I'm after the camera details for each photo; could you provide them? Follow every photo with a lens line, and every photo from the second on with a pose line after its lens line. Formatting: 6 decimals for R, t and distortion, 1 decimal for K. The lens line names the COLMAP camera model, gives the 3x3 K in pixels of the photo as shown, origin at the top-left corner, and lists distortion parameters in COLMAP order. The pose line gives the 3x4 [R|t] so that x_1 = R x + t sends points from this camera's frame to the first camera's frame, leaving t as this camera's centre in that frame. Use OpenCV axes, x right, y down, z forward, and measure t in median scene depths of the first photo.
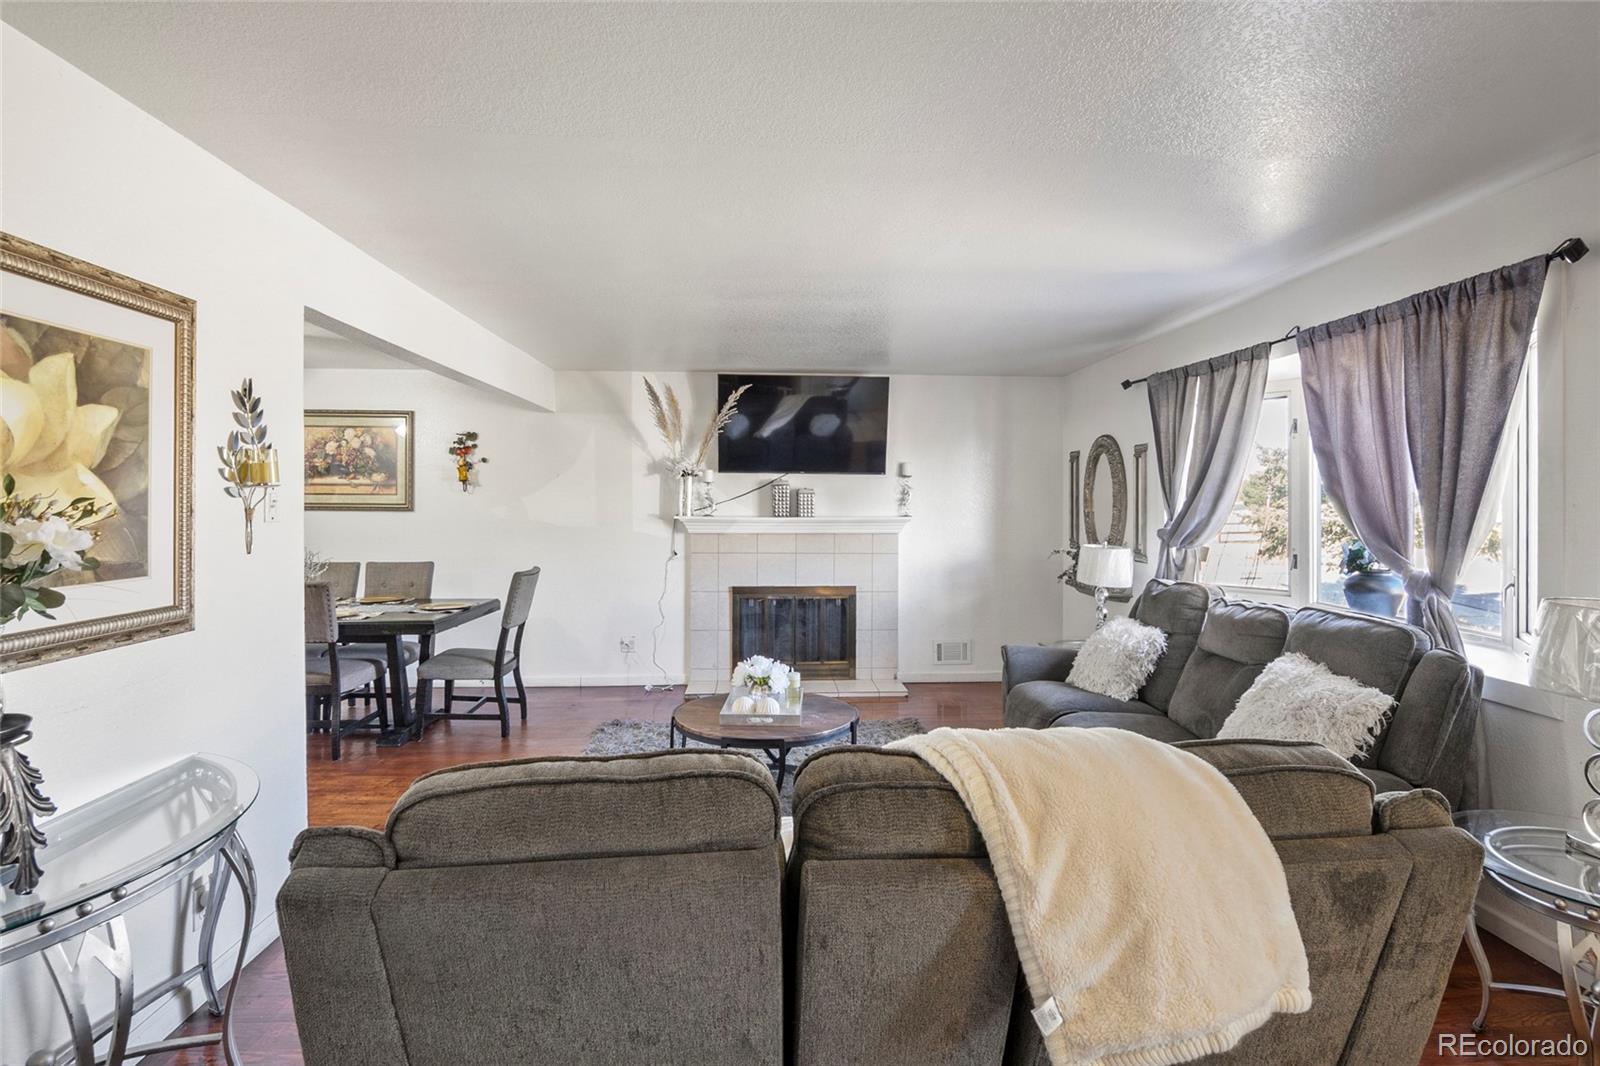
lens RADIAL K [[793.9, 0, 799.6], [0, 793.9, 508.7], [0, 0, 1]] dist [-0.012270, -0.009881]
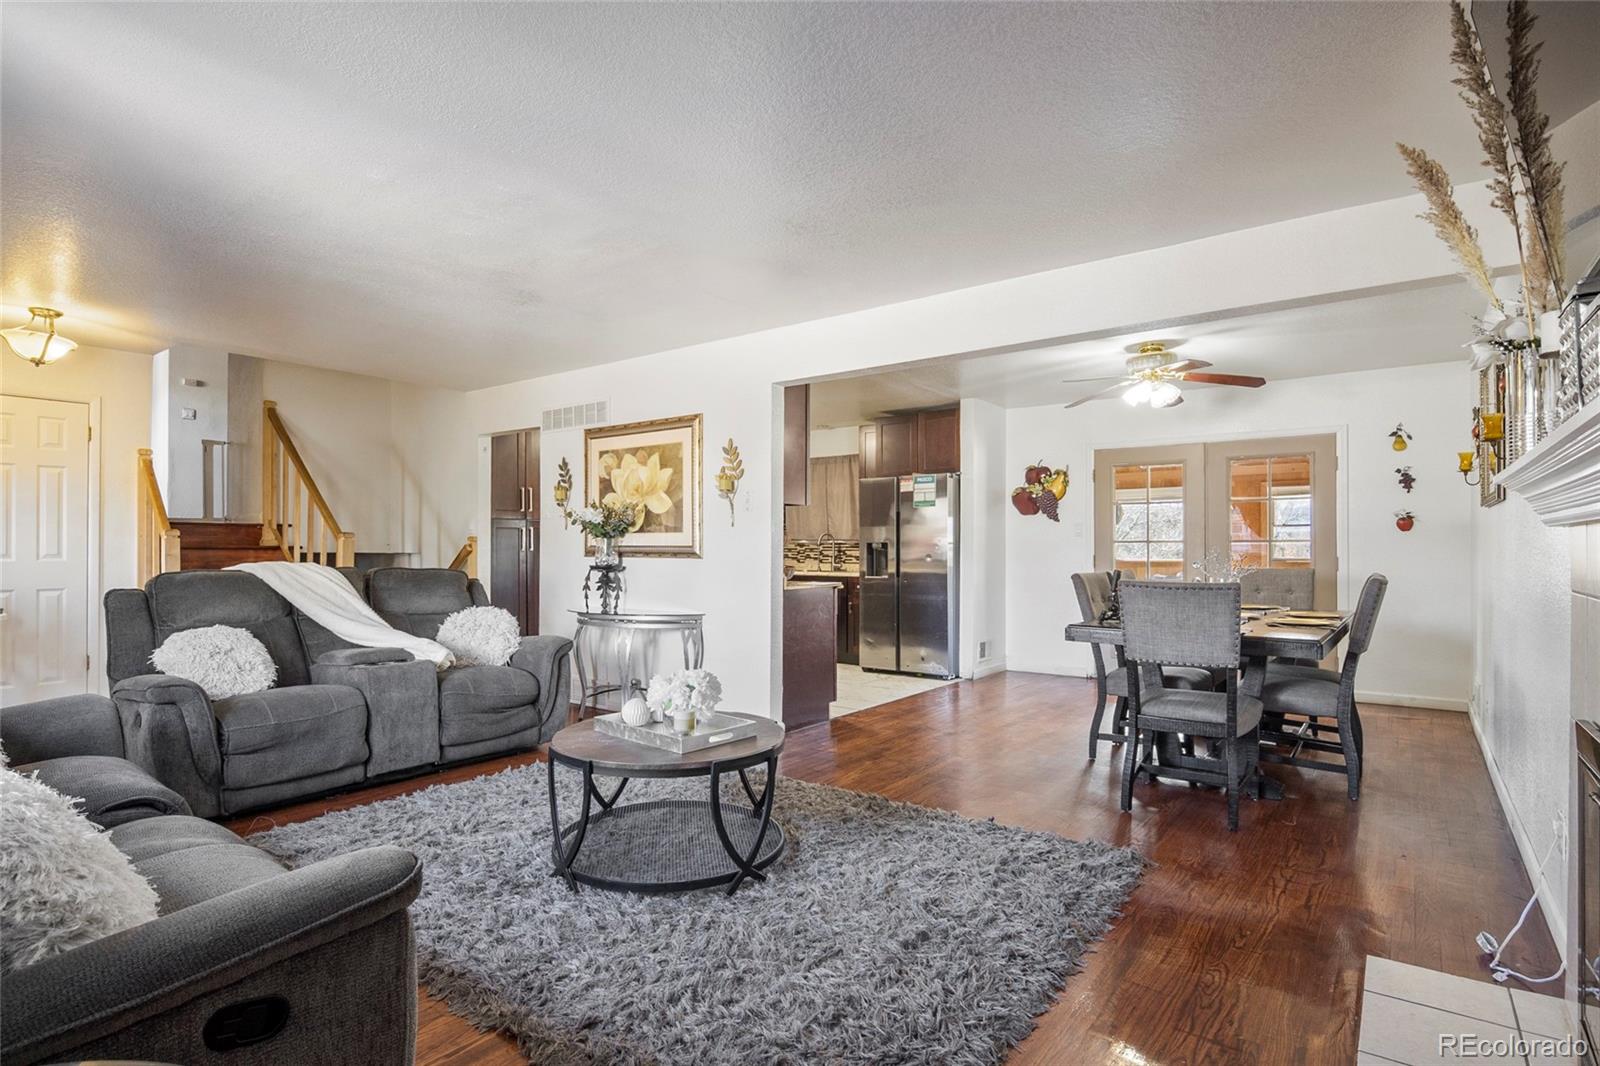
lens RADIAL K [[793.9, 0, 799.6], [0, 793.9, 508.7], [0, 0, 1]] dist [-0.012270, -0.009881]
pose [[-0.640768, -0.039665, -0.766709, 0.289828], [-0.007562, 0.998942, -0.045360, 0.040991], [0.767697, -0.023268, -0.640390, 0.973022]]
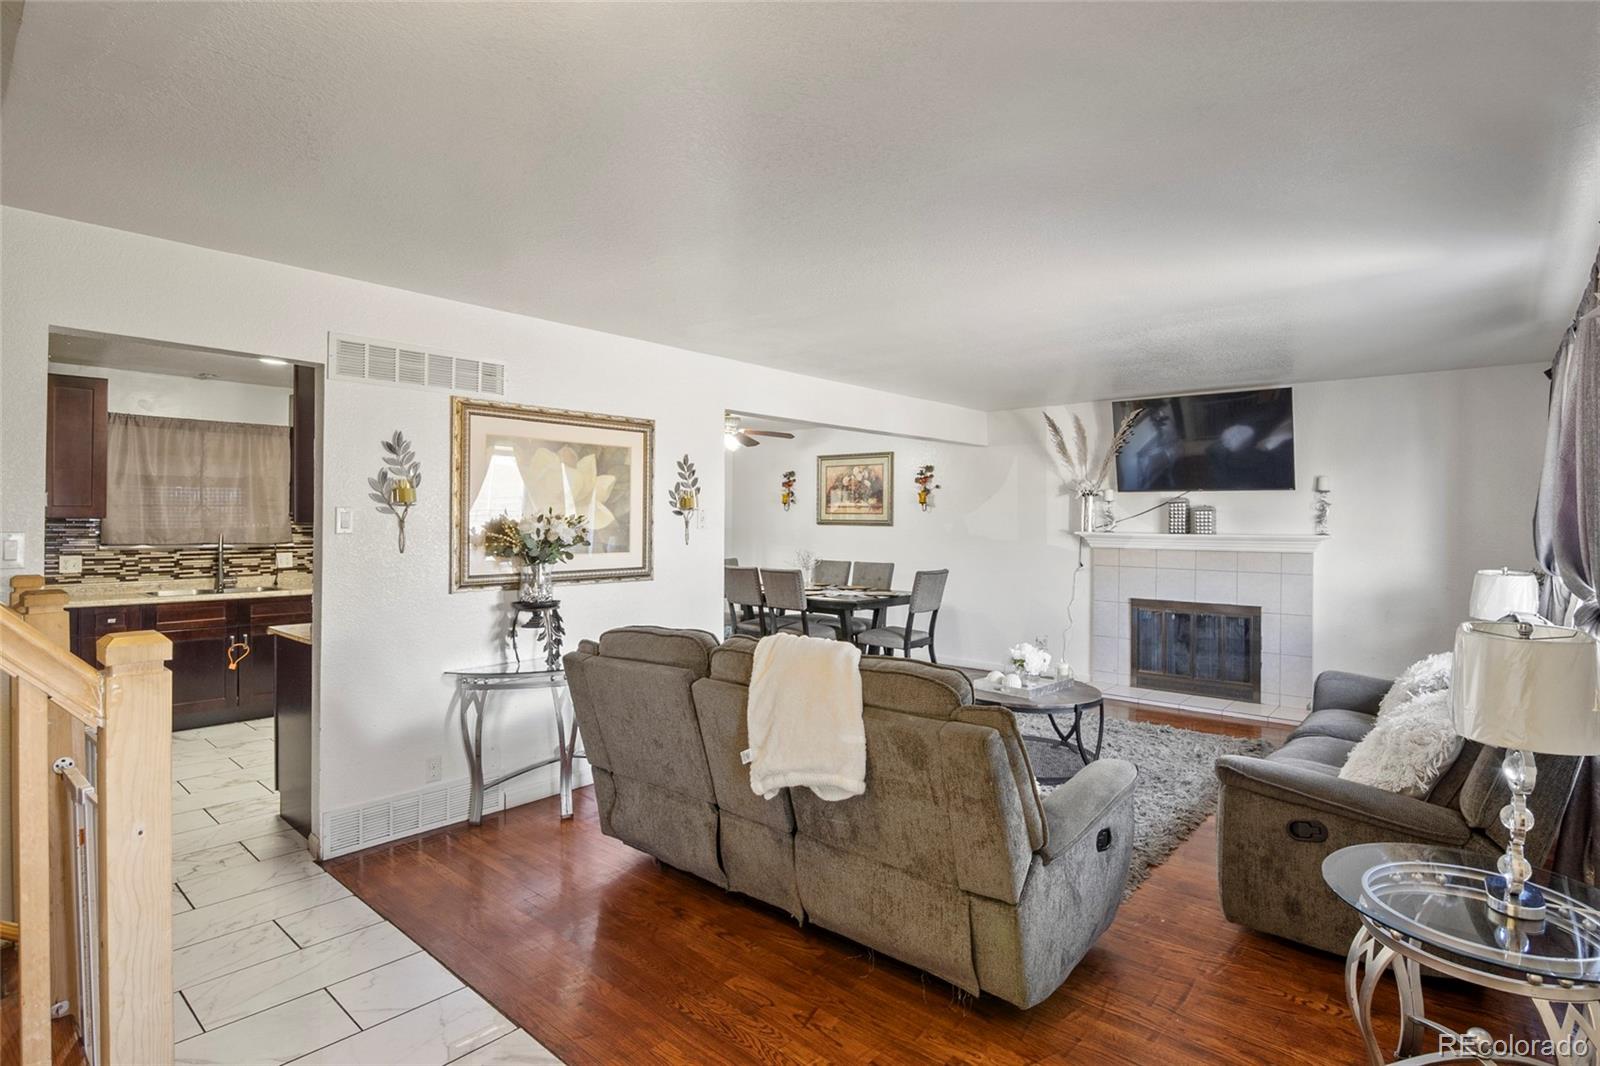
lens RADIAL K [[793.9, 0, 799.6], [0, 793.9, 508.7], [0, 0, 1]] dist [-0.012270, -0.009881]
pose [[0.715415, -0.008492, -0.698648, 0.348835], [-0.007905, 0.999764, -0.020246, 0.002554], [0.698655, 0.020007, 0.715179, -0.081536]]
